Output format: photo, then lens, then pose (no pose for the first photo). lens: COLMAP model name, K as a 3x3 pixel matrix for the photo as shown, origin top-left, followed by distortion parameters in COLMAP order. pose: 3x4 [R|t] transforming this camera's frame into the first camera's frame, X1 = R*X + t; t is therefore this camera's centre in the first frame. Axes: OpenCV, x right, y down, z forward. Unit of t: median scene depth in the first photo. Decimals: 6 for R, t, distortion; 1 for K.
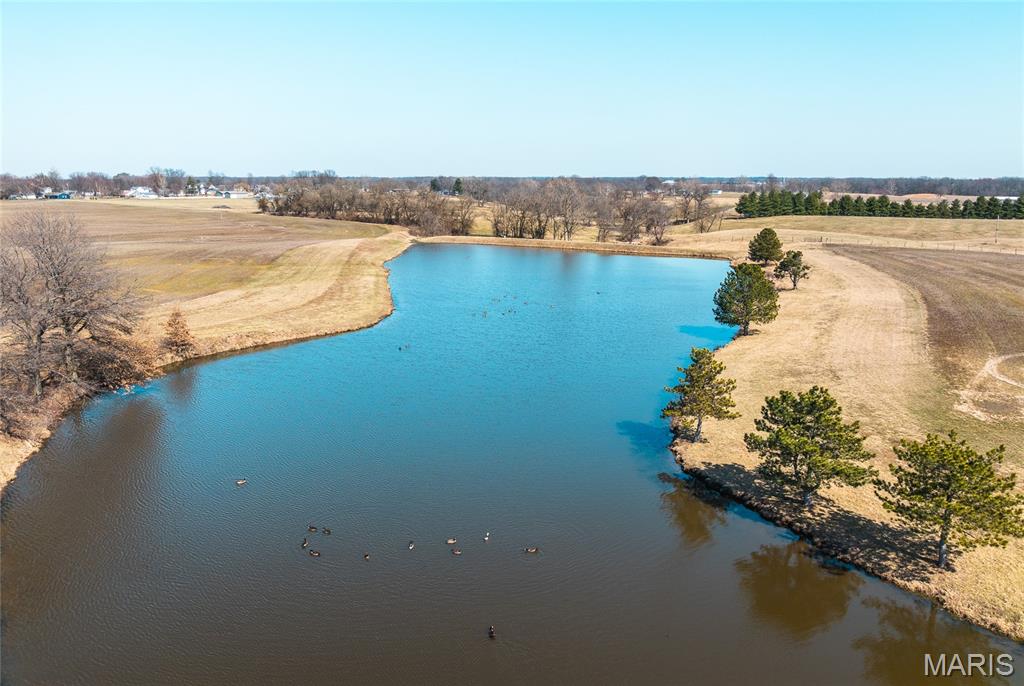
lens RADIAL K [[725.6, 0, 510.8], [0, 725.6, 347.7], [0, 0, 1]] dist [-0.031475, -0.017718]
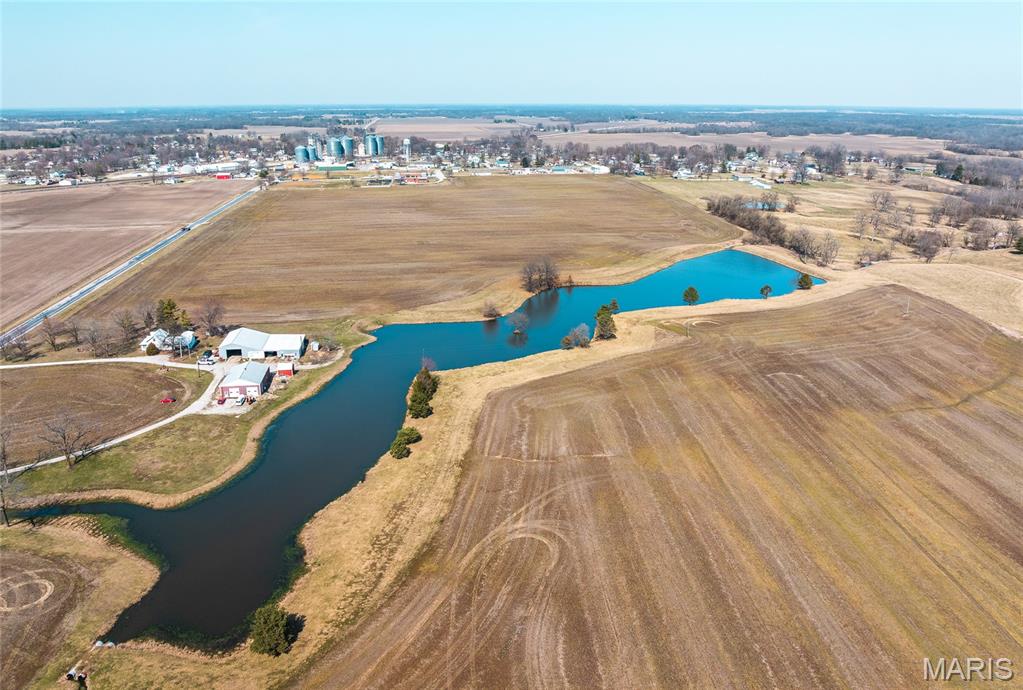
lens RADIAL K [[724.9, 0, 526.0], [0, 724.9, 314.1], [0, 0, 1]] dist [-0.031475, -0.017718]
pose [[0.705542, 0.208246, -0.677381, 0.608421], [-0.171012, 0.977633, 0.122430, -0.077697], [0.687725, 0.029461, 0.725373, -0.612376]]
